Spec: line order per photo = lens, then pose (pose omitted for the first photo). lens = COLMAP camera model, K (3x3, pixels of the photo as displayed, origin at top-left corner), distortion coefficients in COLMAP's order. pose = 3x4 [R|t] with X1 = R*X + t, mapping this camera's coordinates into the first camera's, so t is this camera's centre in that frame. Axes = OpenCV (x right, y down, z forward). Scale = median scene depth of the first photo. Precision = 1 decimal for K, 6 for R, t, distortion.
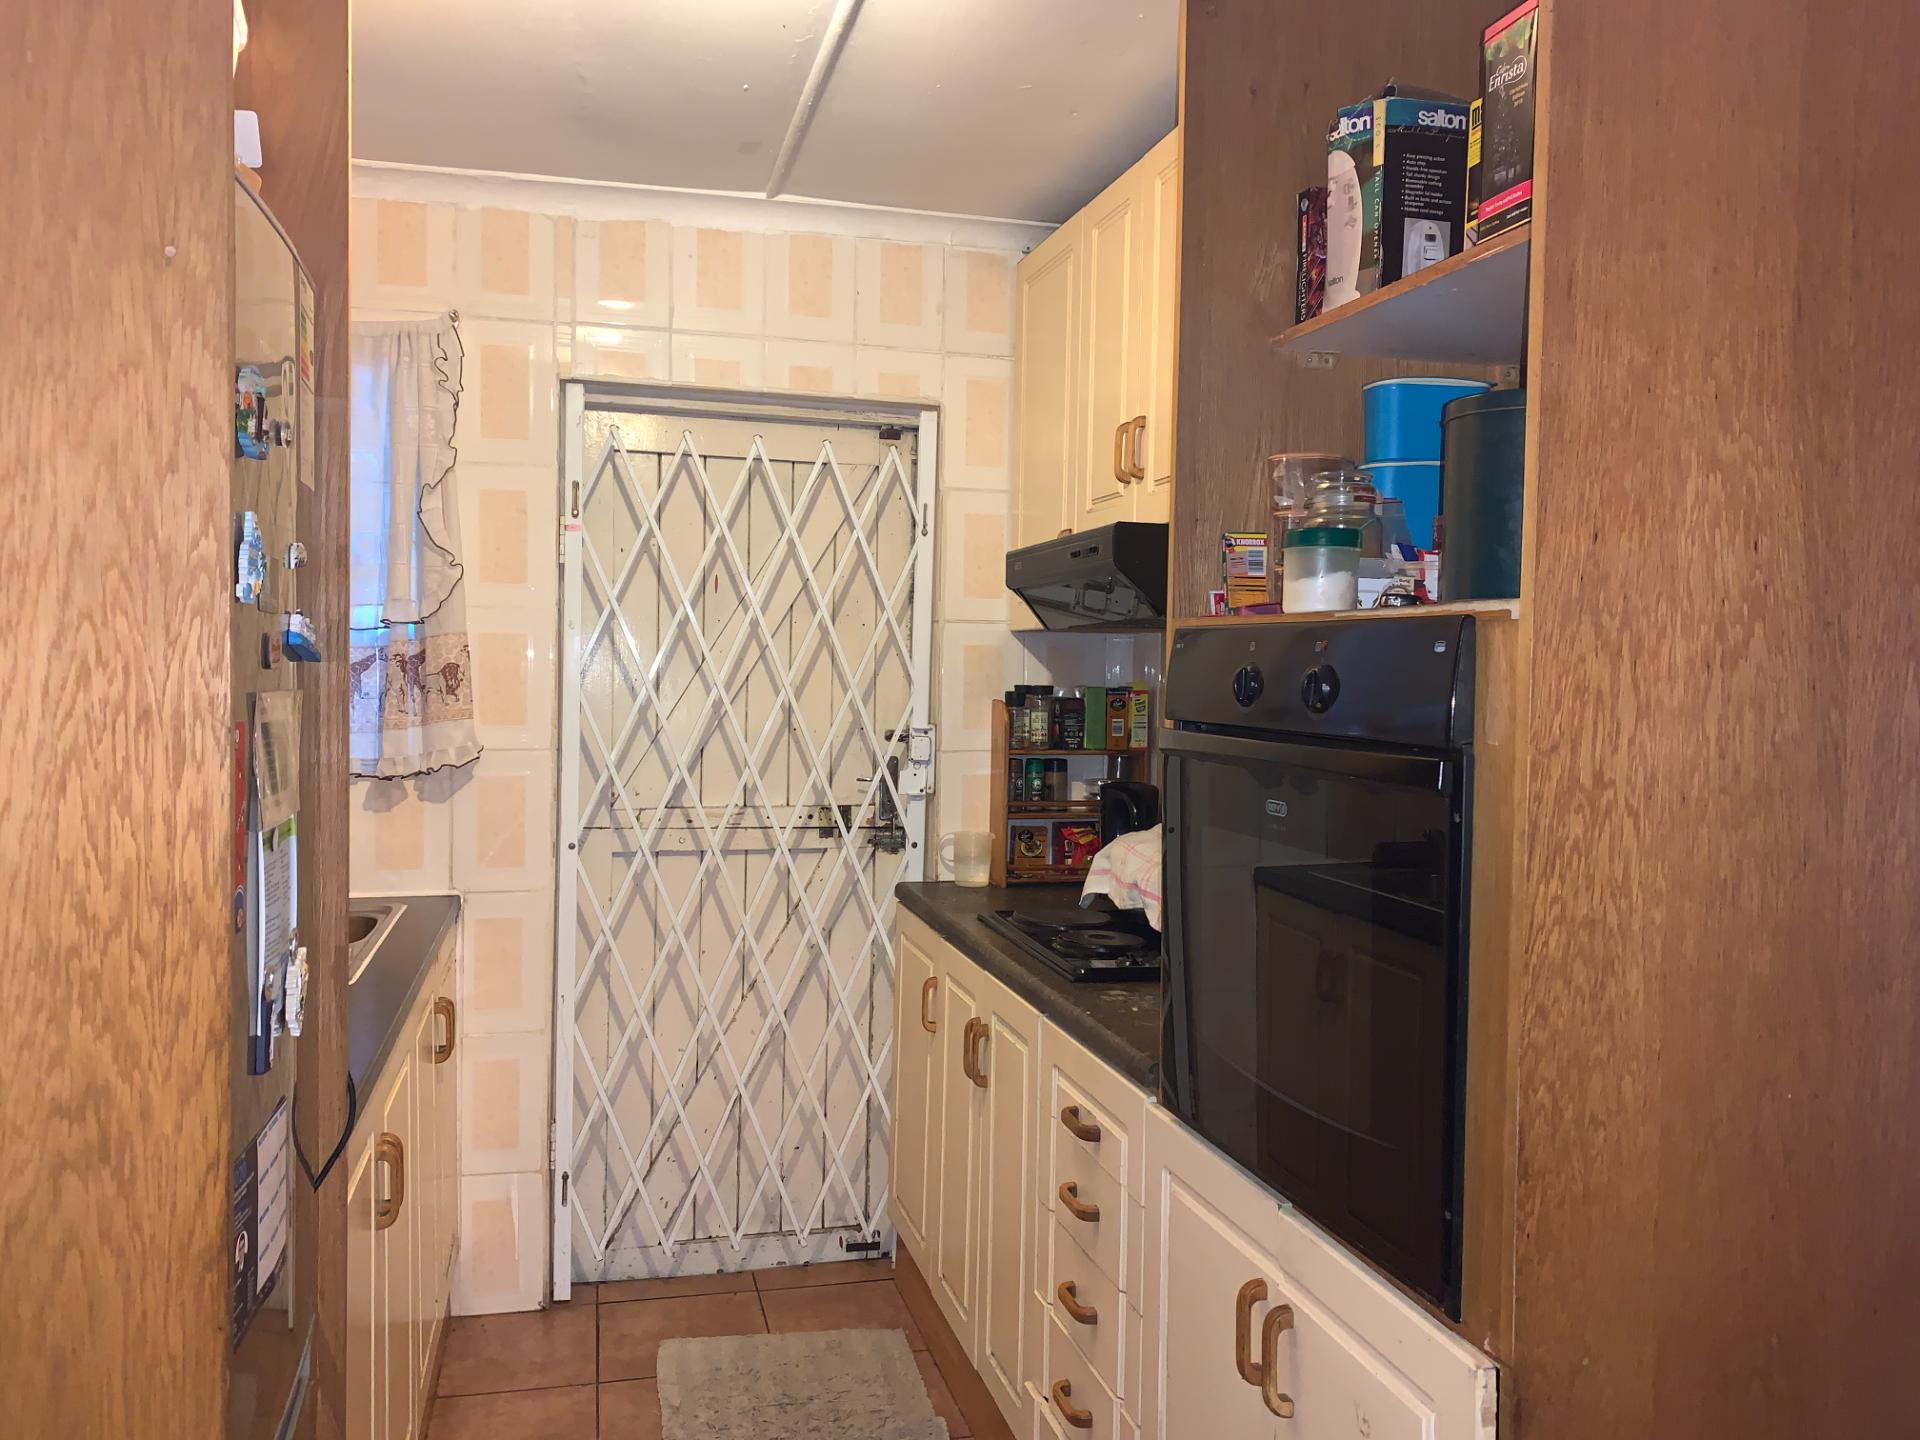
lens RADIAL K [[1448.2, 0, 972.6], [0, 1448.2, 716.6], [0, 0, 1]] dist [0.116356, -0.255302]
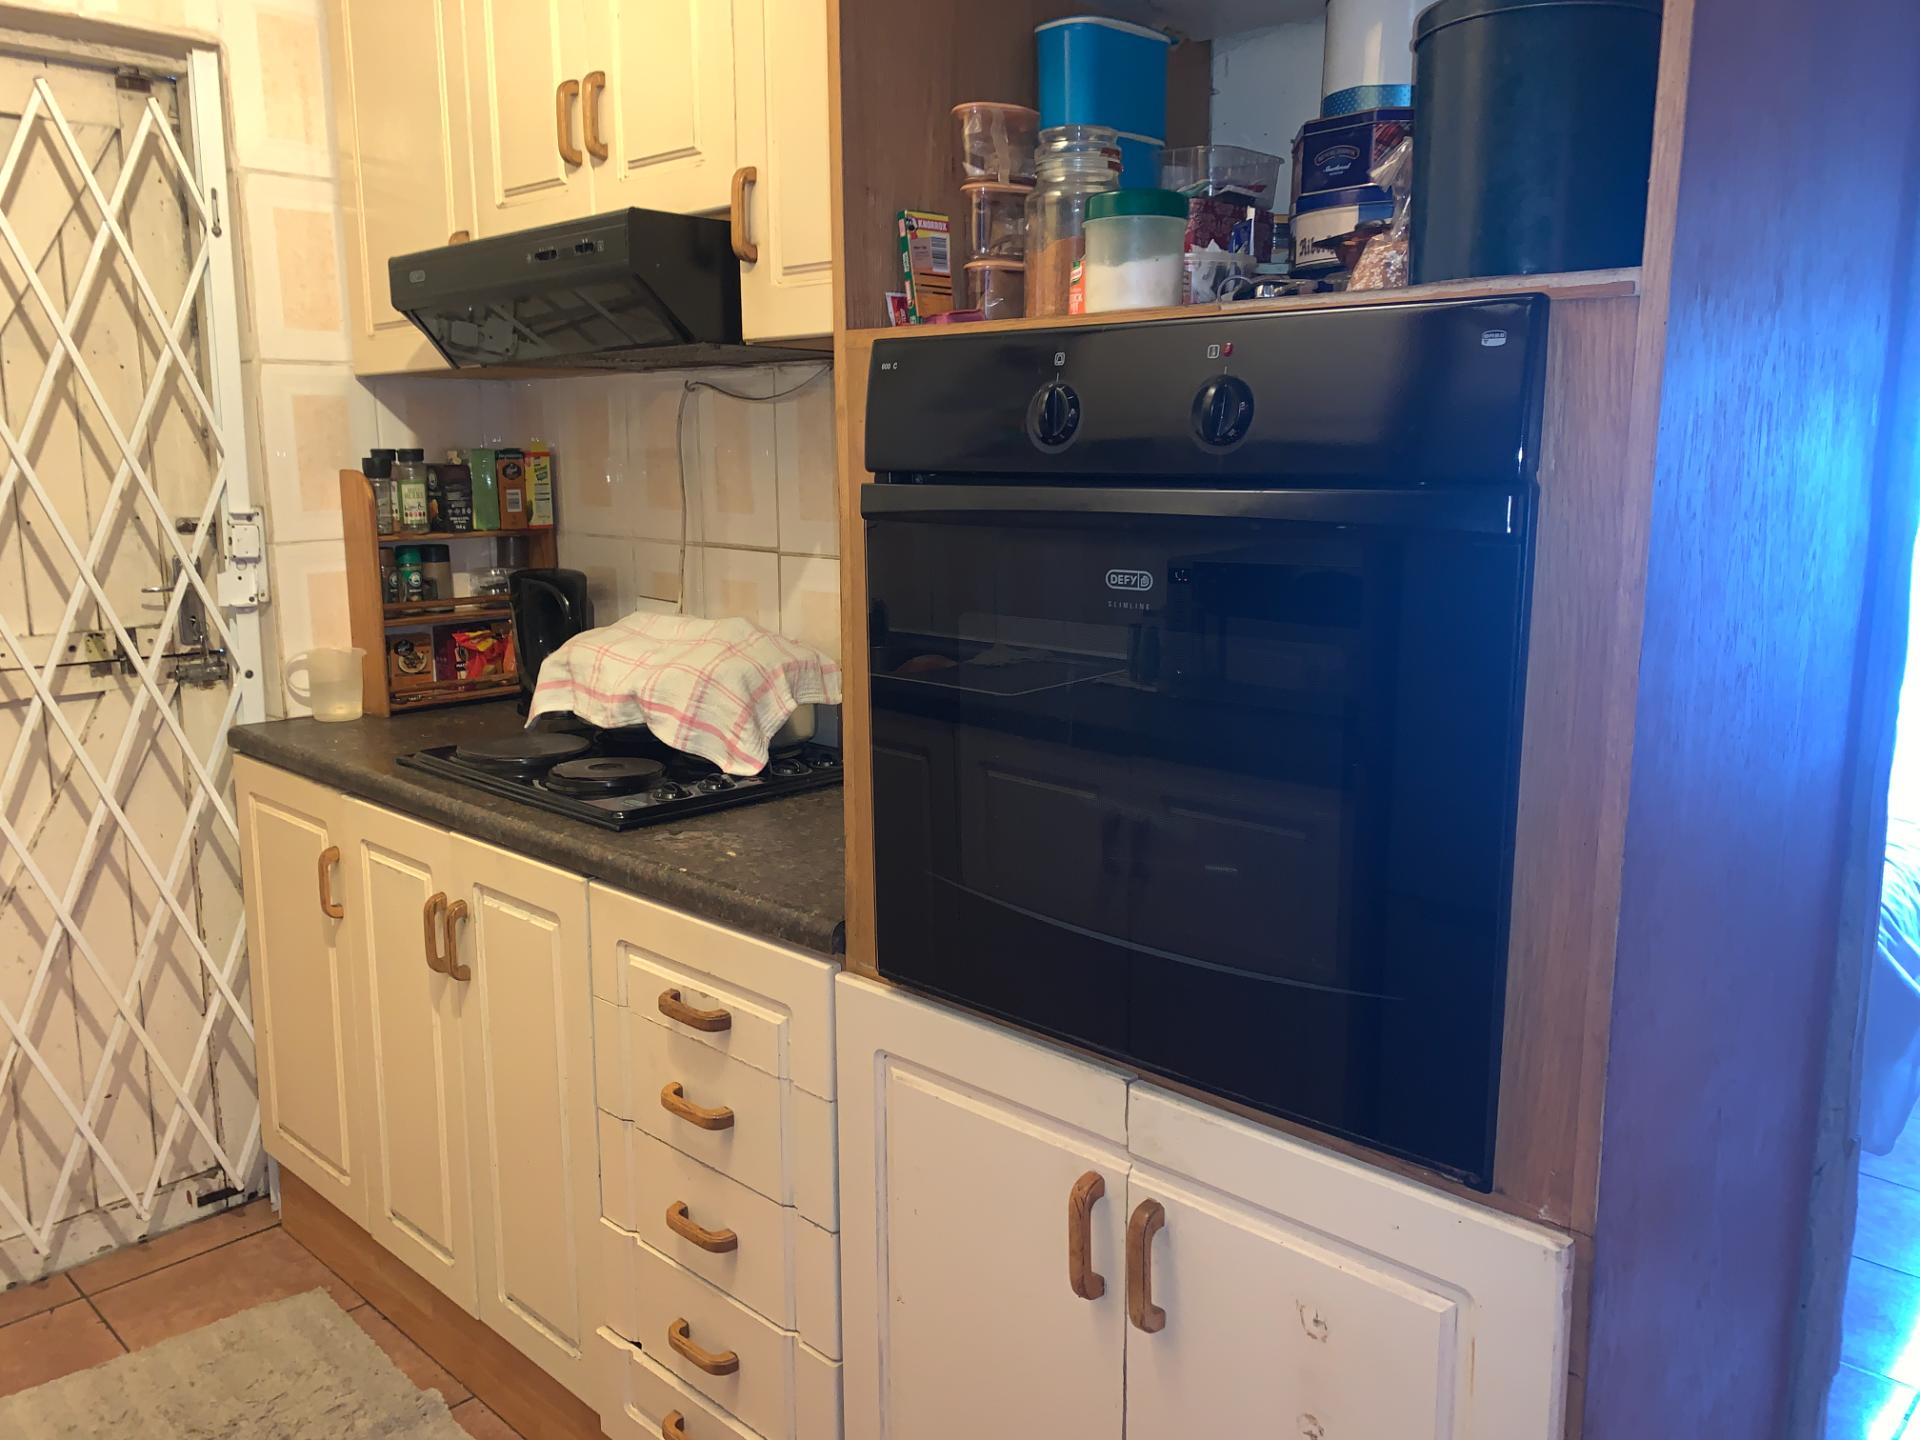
lens RADIAL K [[1460.4, 0, 958.3], [0, 1460.4, 706.2], [0, 0, 1]] dist [0.033844, -0.044199]
pose [[0.854122, -0.113592, 0.507515, -0.114802], [0.039064, 0.987112, 0.155193, 0.003631], [-0.518603, -0.112728, 0.847551, 0.187309]]
